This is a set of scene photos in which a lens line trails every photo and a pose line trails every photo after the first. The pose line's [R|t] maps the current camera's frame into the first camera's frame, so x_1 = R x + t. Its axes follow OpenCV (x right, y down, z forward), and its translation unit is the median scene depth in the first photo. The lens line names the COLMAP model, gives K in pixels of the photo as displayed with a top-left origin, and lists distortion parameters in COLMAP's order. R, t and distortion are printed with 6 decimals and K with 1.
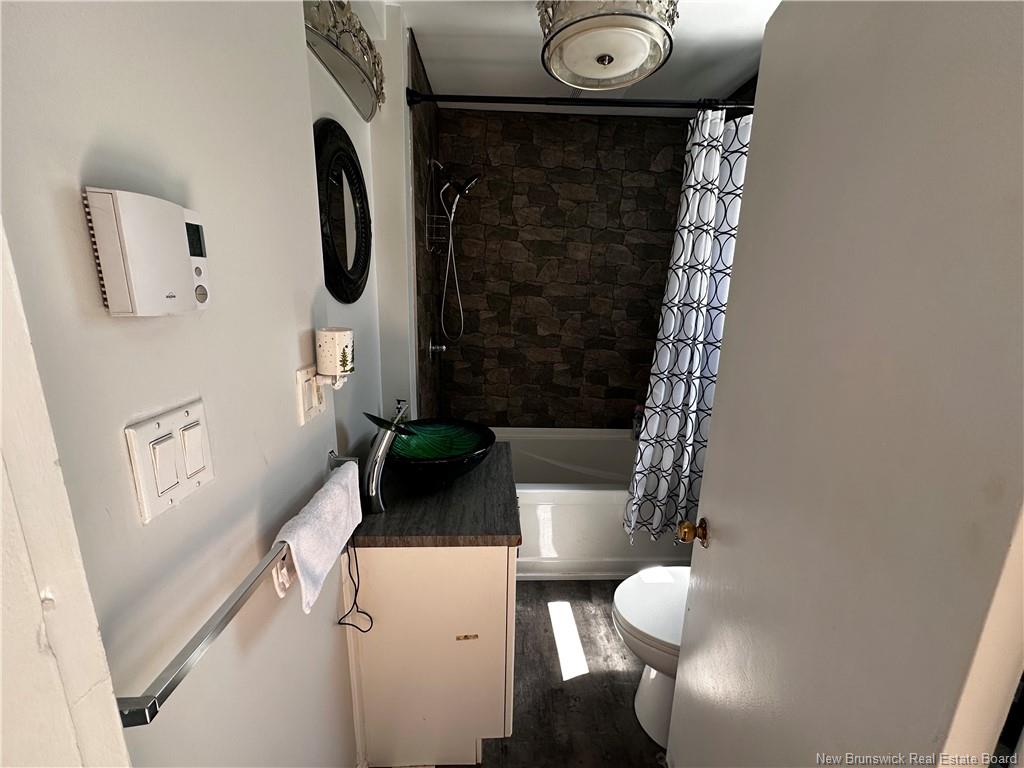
lens RADIAL K [[404.4, 0, 510.3], [0, 404.4, 383.5], [0, 0, 1]] dist [-0.003487, 0.000596]
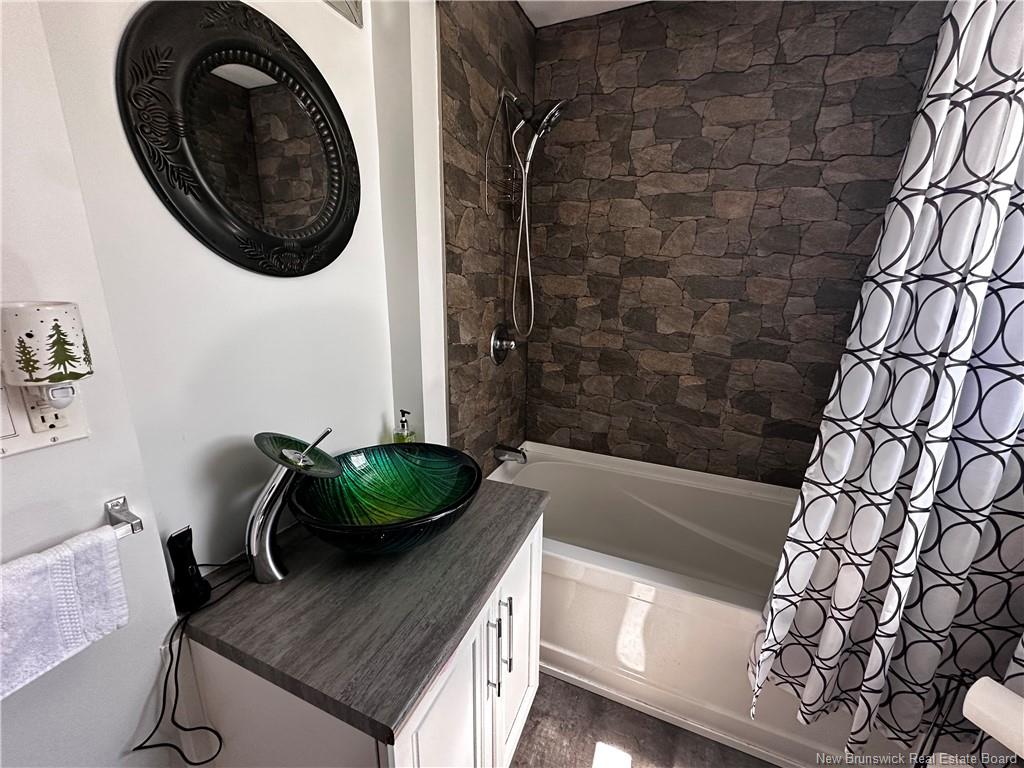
lens RADIAL K [[404.4, 0, 512.0], [0, 404.4, 384.0], [0, 0, 1]] dist [-0.003487, 0.000596]
pose [[0.902980, 0.092894, -0.419521, 0.154832], [-0.086649, 0.995660, 0.033964, -0.037207], [0.420855, 0.005683, 0.907110, 0.284562]]
